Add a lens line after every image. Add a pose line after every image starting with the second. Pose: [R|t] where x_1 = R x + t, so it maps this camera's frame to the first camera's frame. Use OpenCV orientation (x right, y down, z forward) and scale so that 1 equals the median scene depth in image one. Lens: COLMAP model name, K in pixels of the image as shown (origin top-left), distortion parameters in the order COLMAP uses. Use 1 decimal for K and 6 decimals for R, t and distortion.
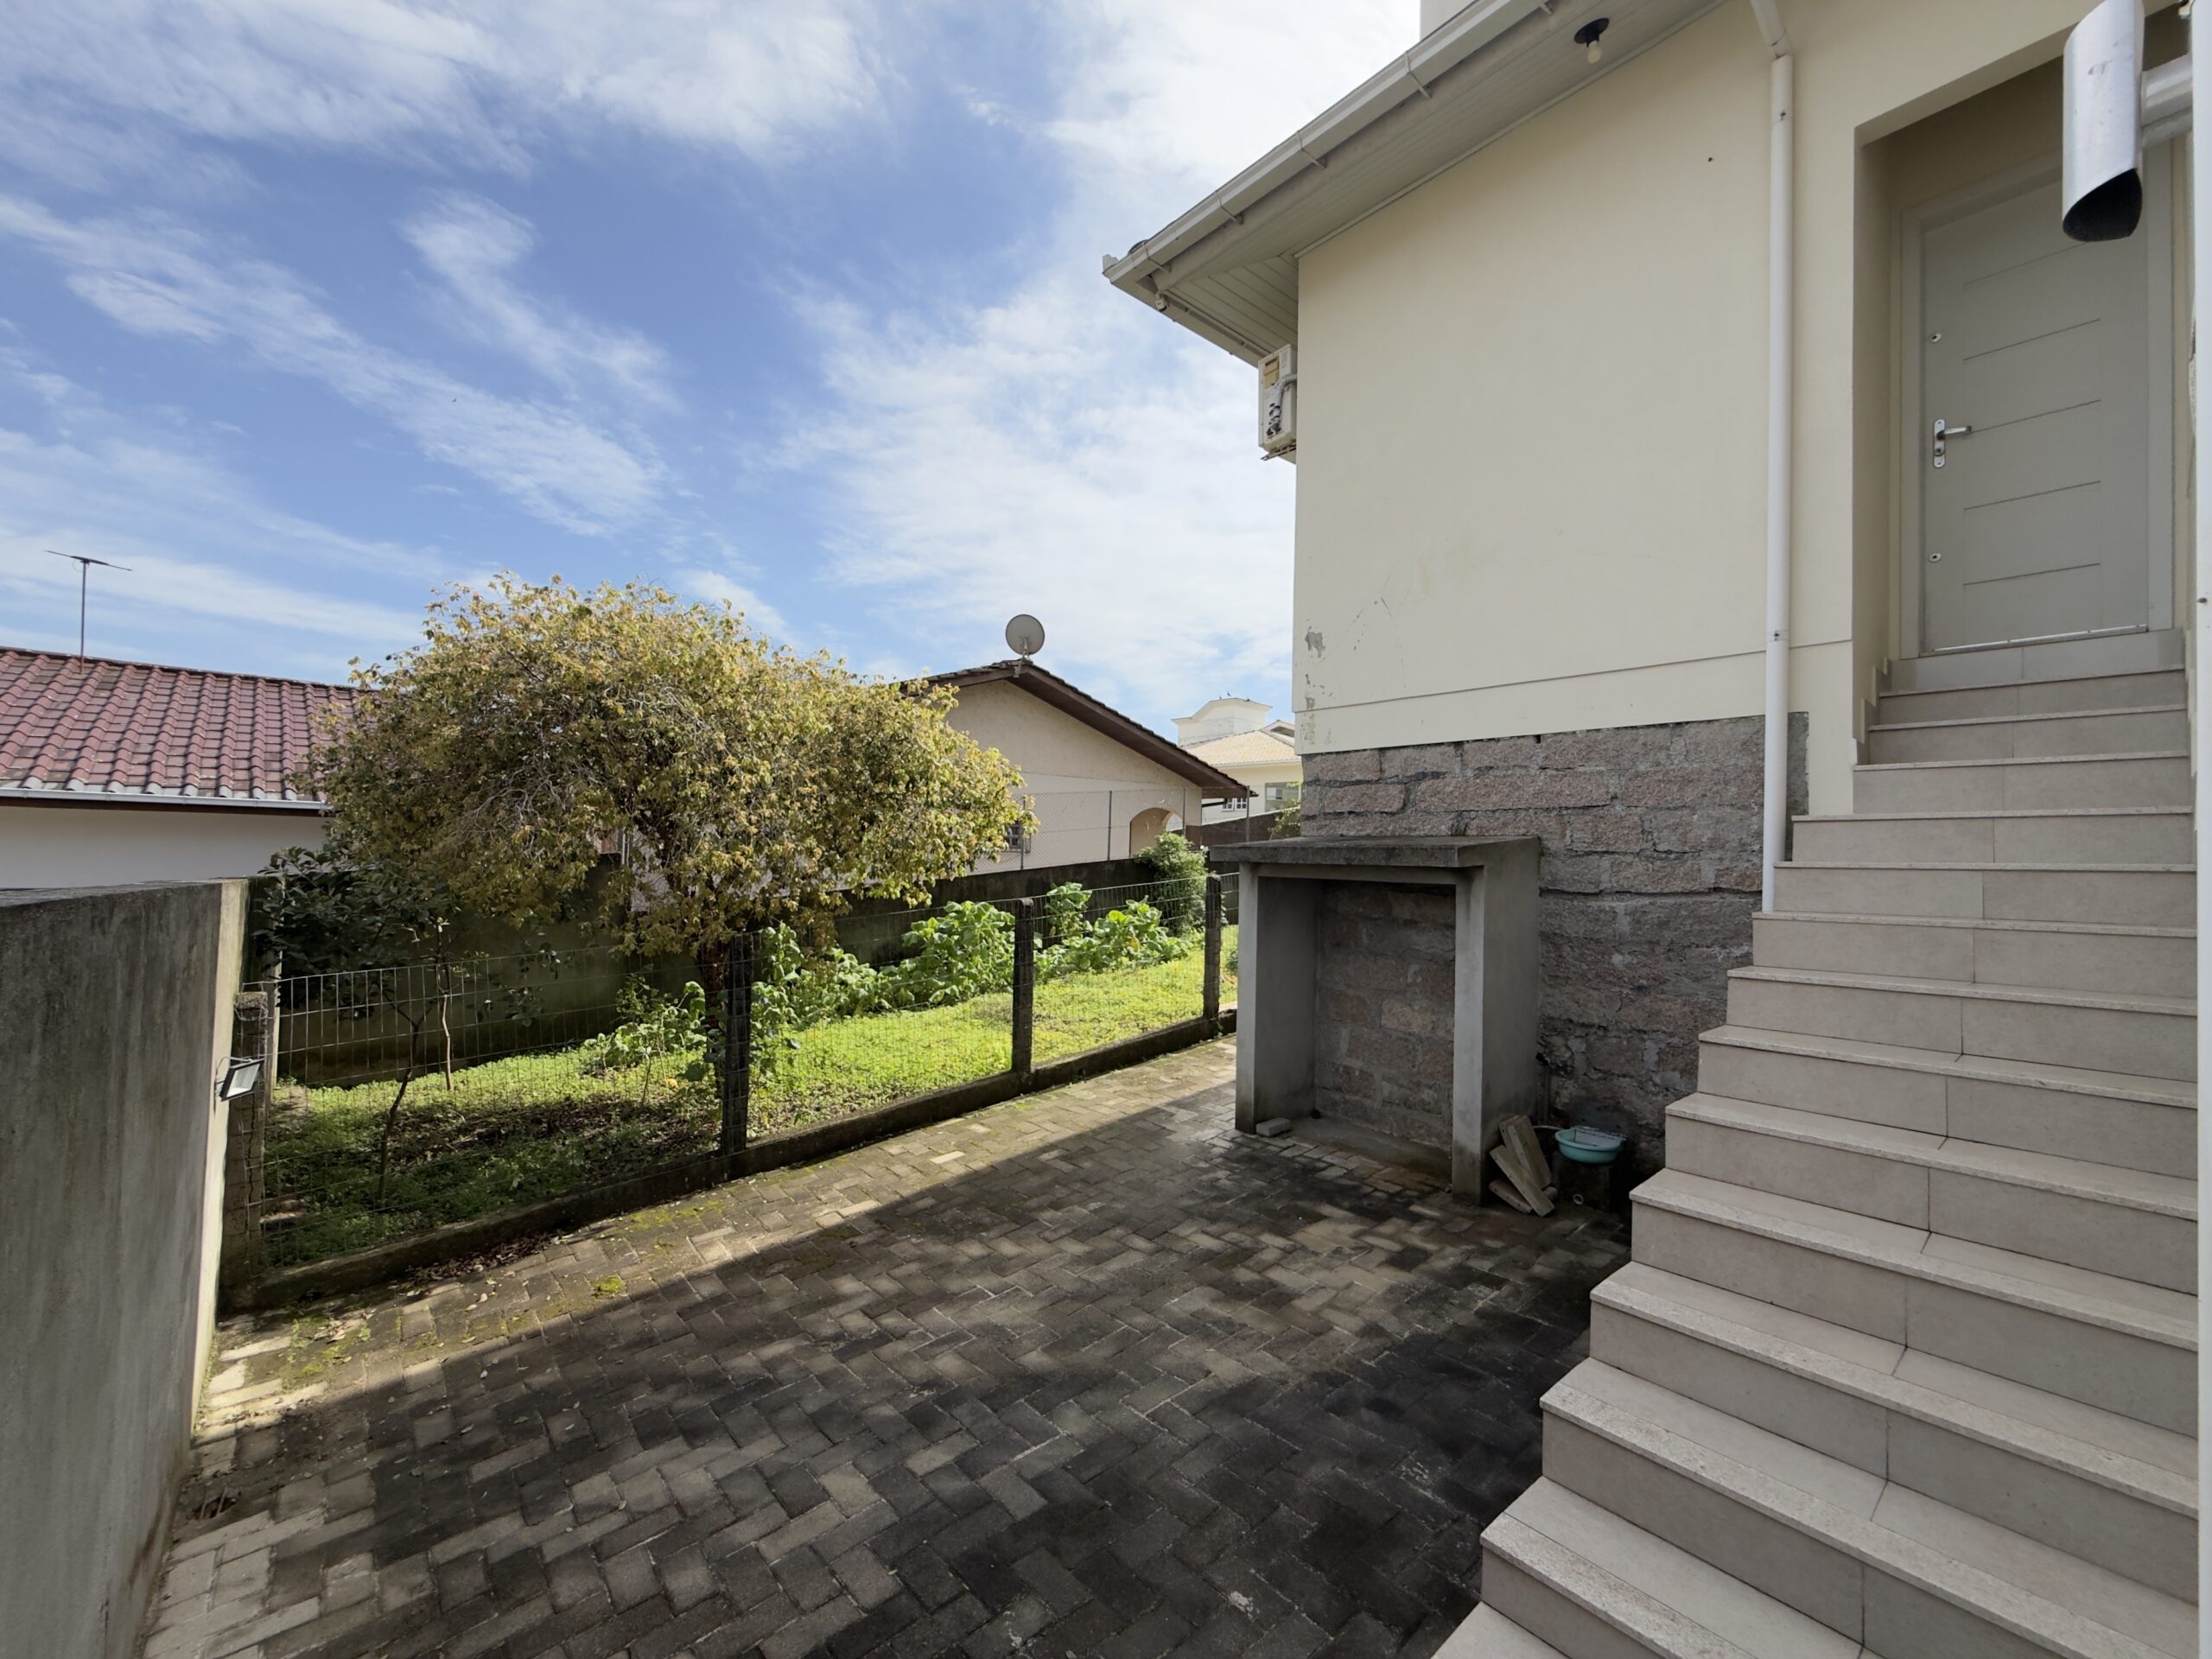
lens RADIAL K [[887.2, 0, 1098.2], [0, 887.2, 835.9], [0, 0, 1]] dist [0.001749, 0.000153]
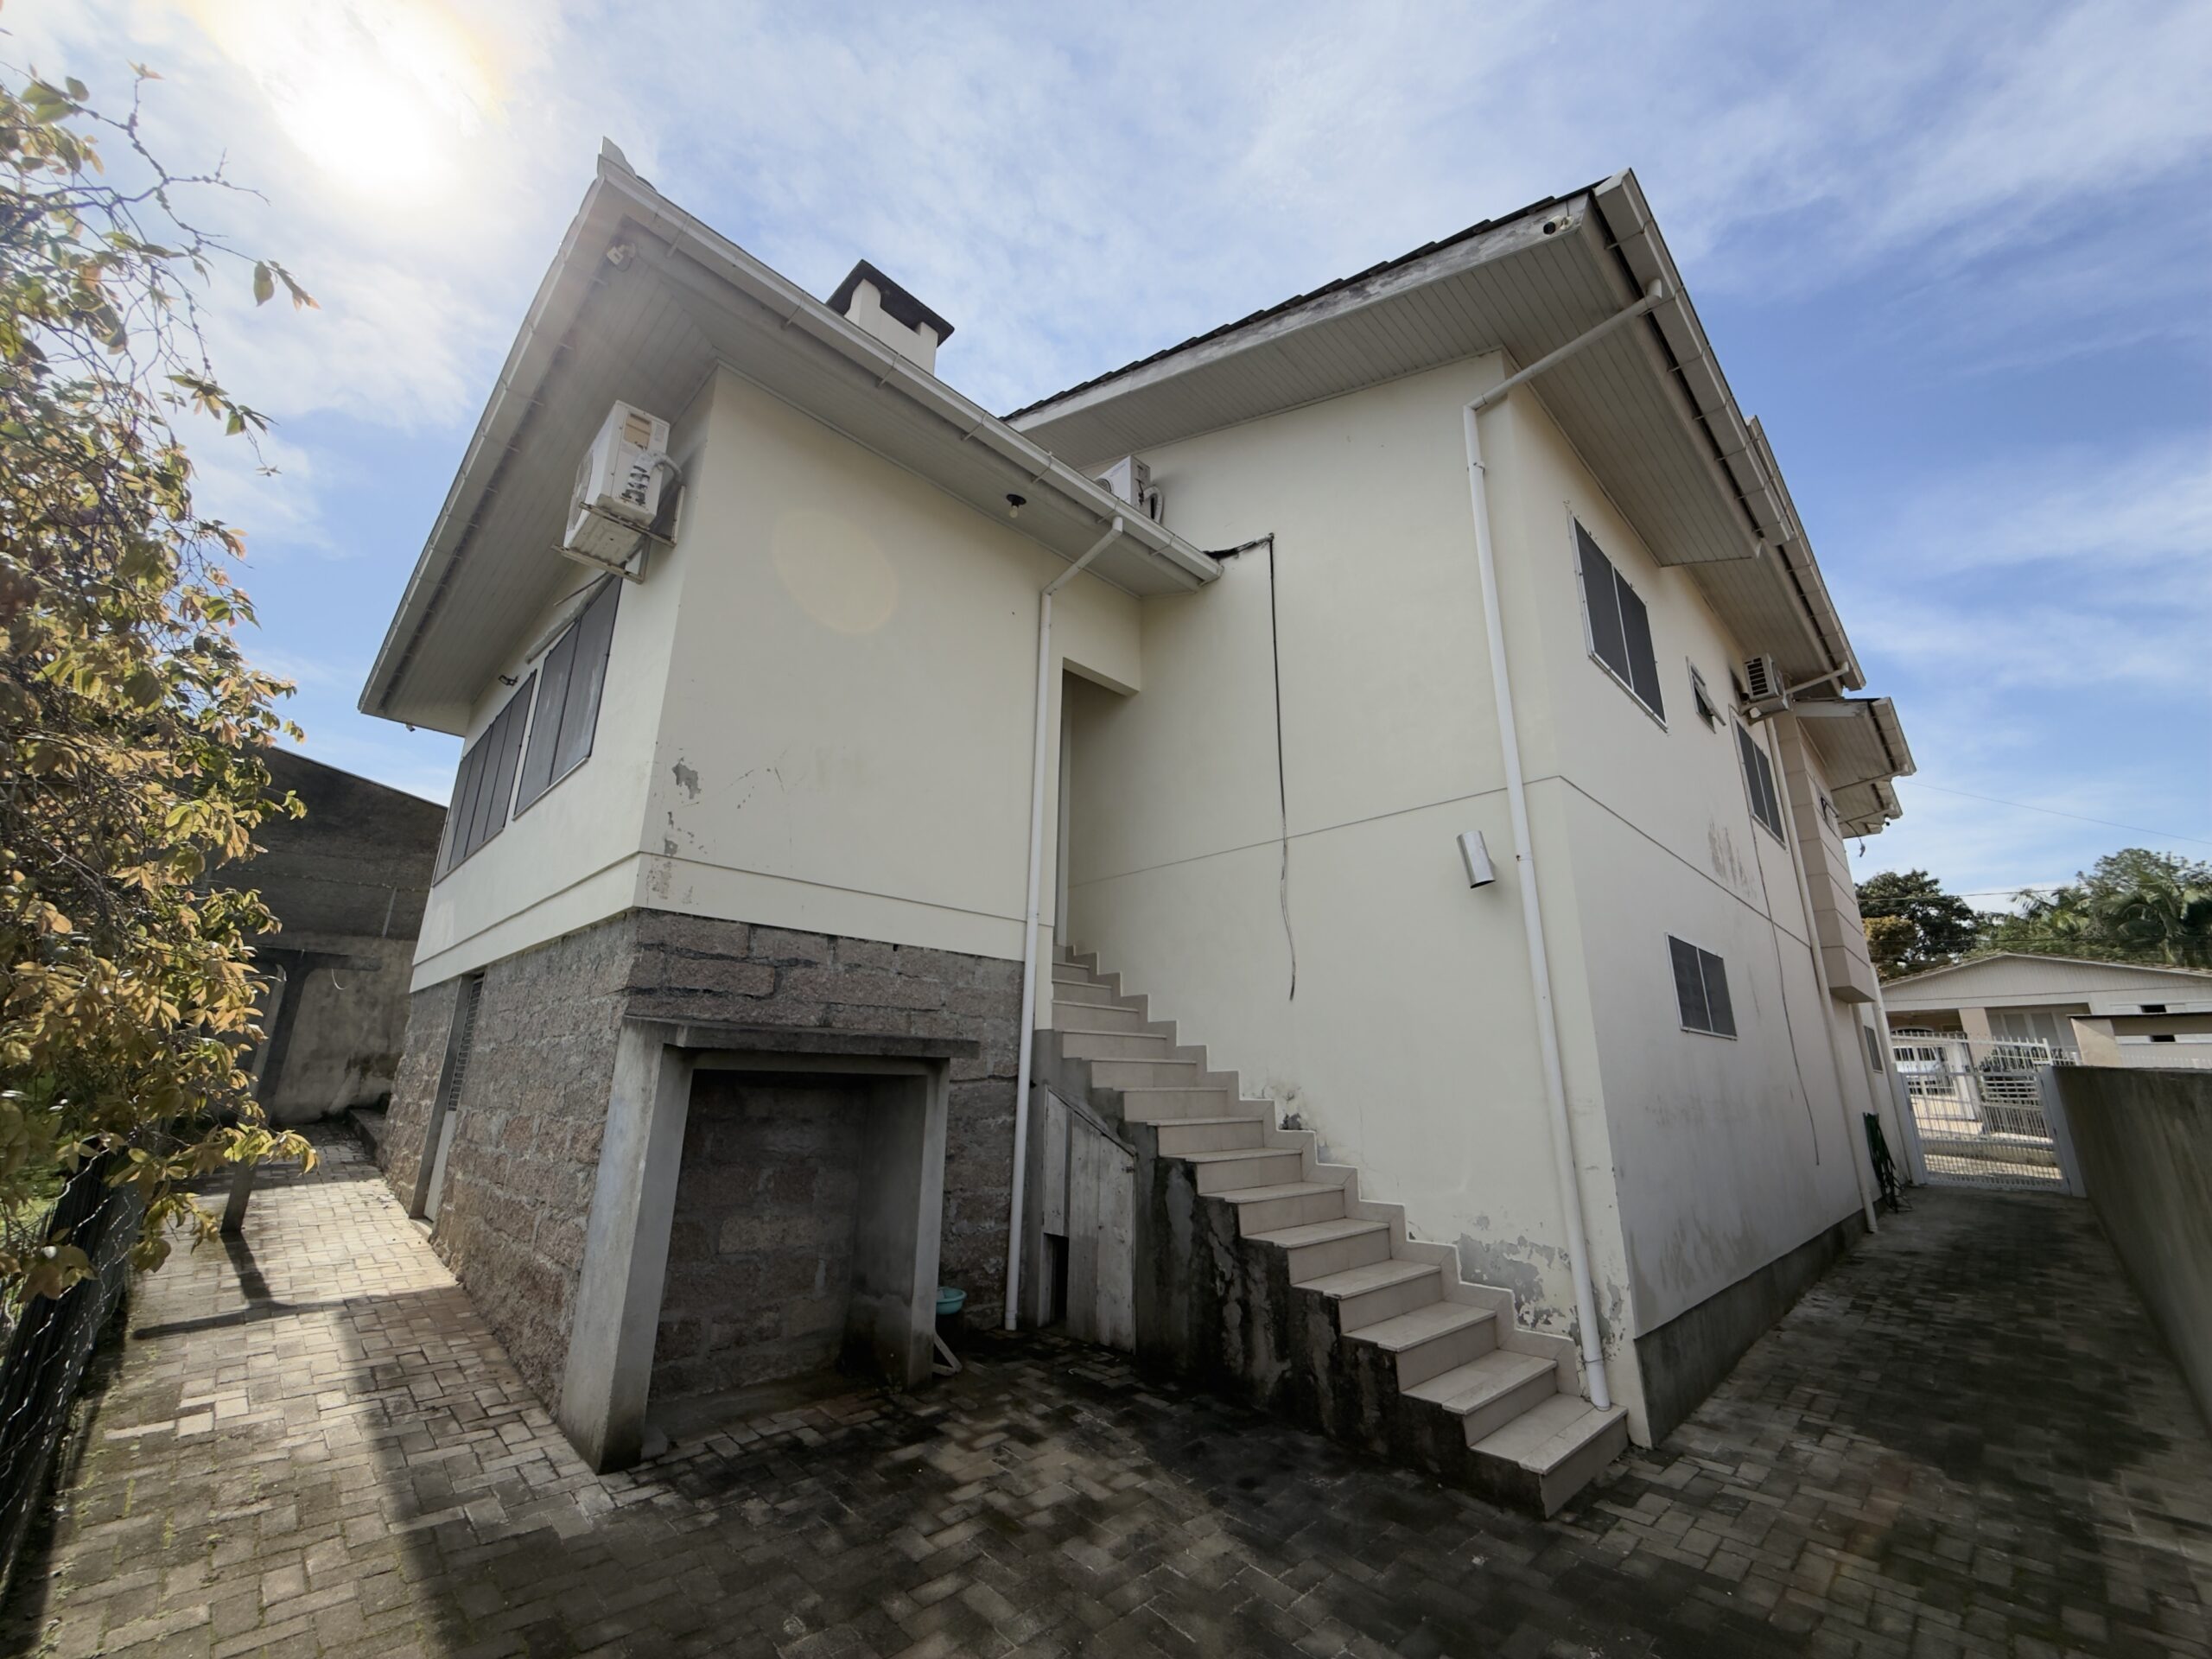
lens RADIAL K [[887.2, 0, 1100.7], [0, 887.2, 833.3], [0, 0, 1]] dist [0.001749, 0.000153]
pose [[-0.068283, 0.253512, 0.964919, -0.740057], [-0.039183, 0.965749, -0.256503, 0.038067], [-0.996896, -0.055323, -0.056011, 0.847716]]
